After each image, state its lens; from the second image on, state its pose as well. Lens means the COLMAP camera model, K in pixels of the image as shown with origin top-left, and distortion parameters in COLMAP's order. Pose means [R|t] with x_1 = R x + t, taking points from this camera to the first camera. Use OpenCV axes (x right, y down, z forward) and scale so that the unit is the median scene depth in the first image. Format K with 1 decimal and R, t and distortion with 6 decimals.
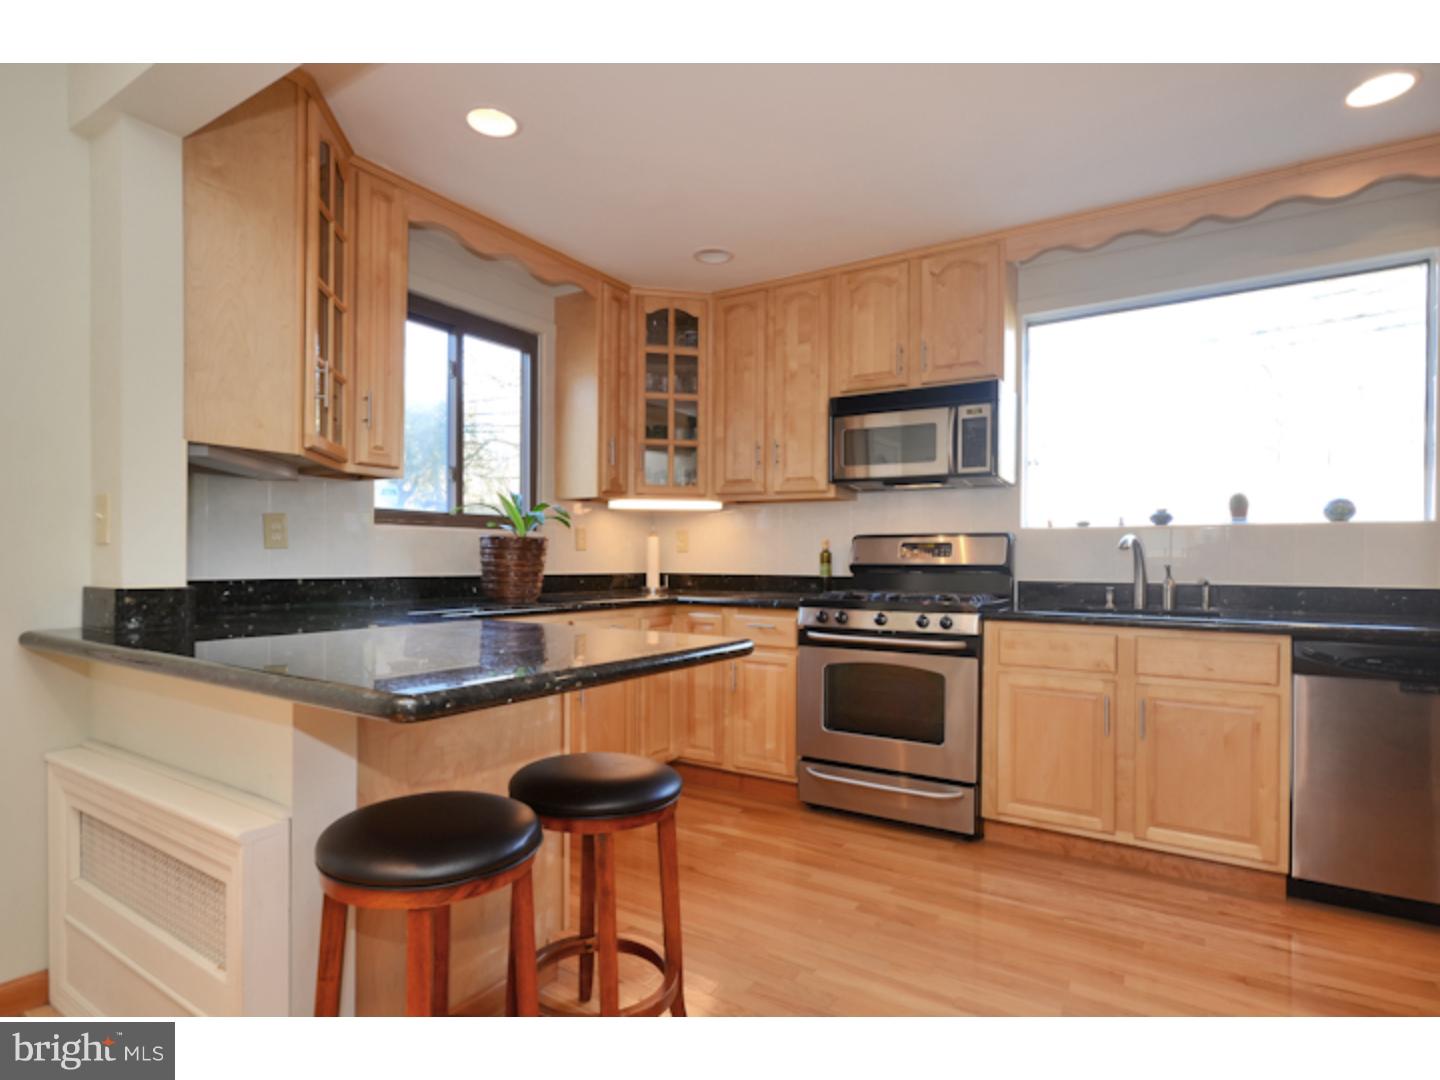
lens RADIAL K [[737.7, 0, 714.8], [0, 737.7, 568.5], [0, 0, 1]] dist [0.004245, 0.002243]
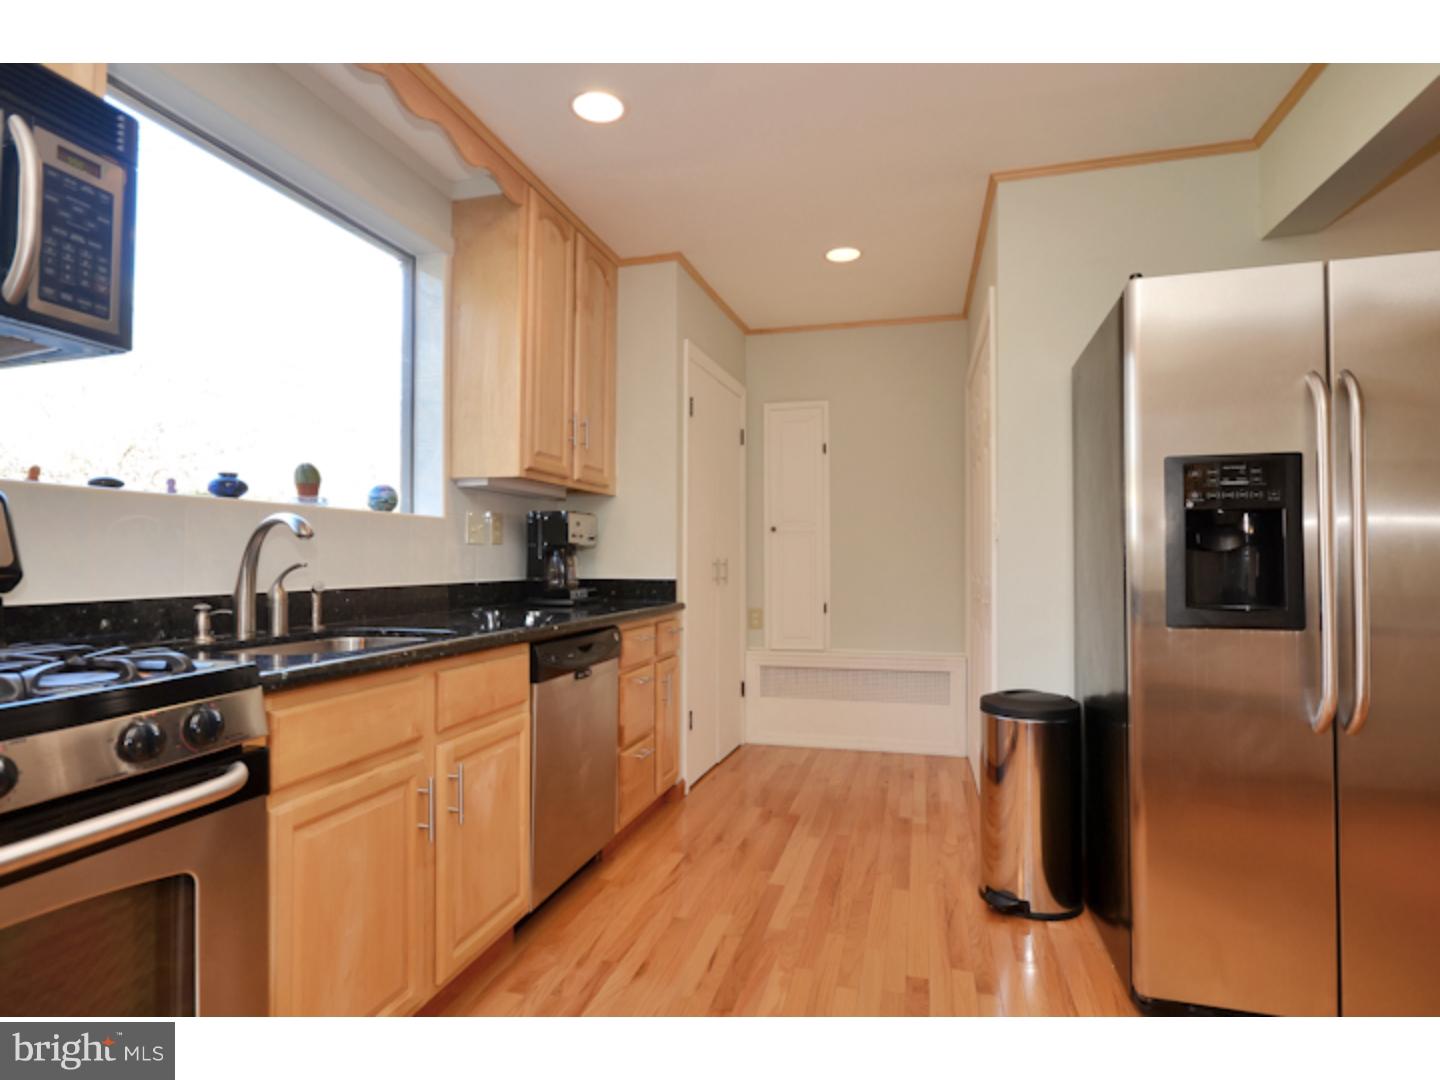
lens RADIAL K [[764.8, 0, 702.9], [0, 764.8, 557.4], [0, 0, 1]] dist [0.004512, 0.001261]
pose [[-0.290530, -0.002714, 0.956862, -0.109625], [0.010115, 0.999931, 0.005907, -0.008600], [-0.956812, 0.011395, -0.290483, 0.715981]]
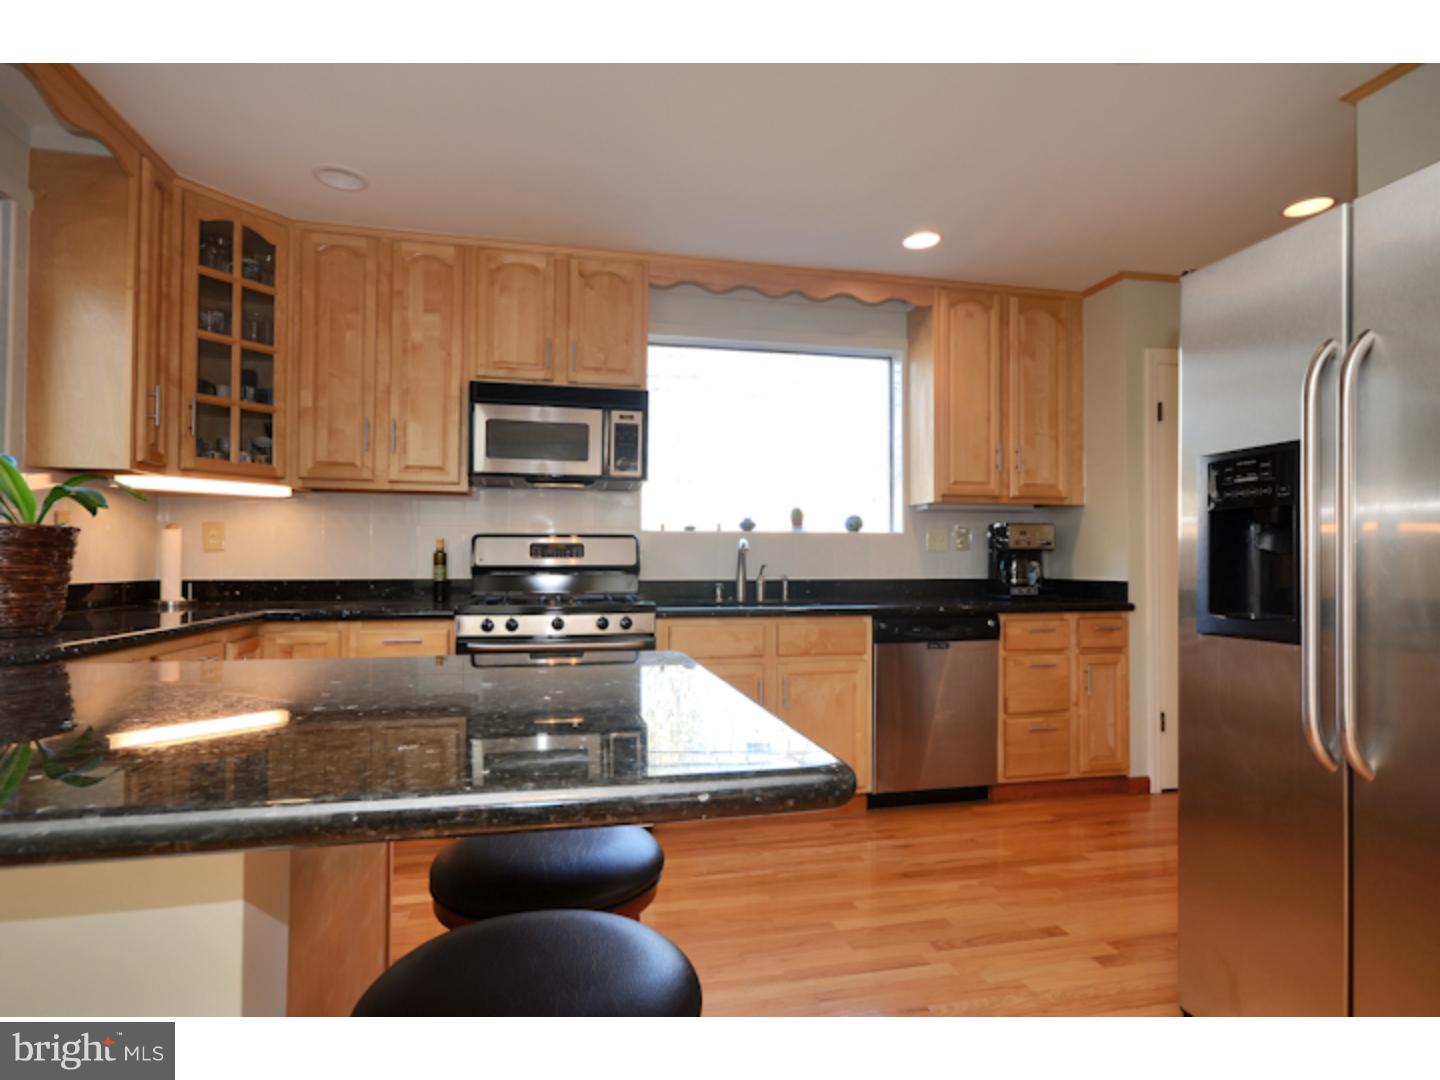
lens RADIAL K [[744.1, 0, 688.8], [0, 744.1, 552.0], [0, 0, 1]] dist [-0.023752, 0.034792]
pose [[0.720206, 0.004260, 0.693748, -0.275473], [0.011499, 0.999770, -0.018077, -0.003279], [-0.693665, 0.020997, 0.719991, 0.168595]]
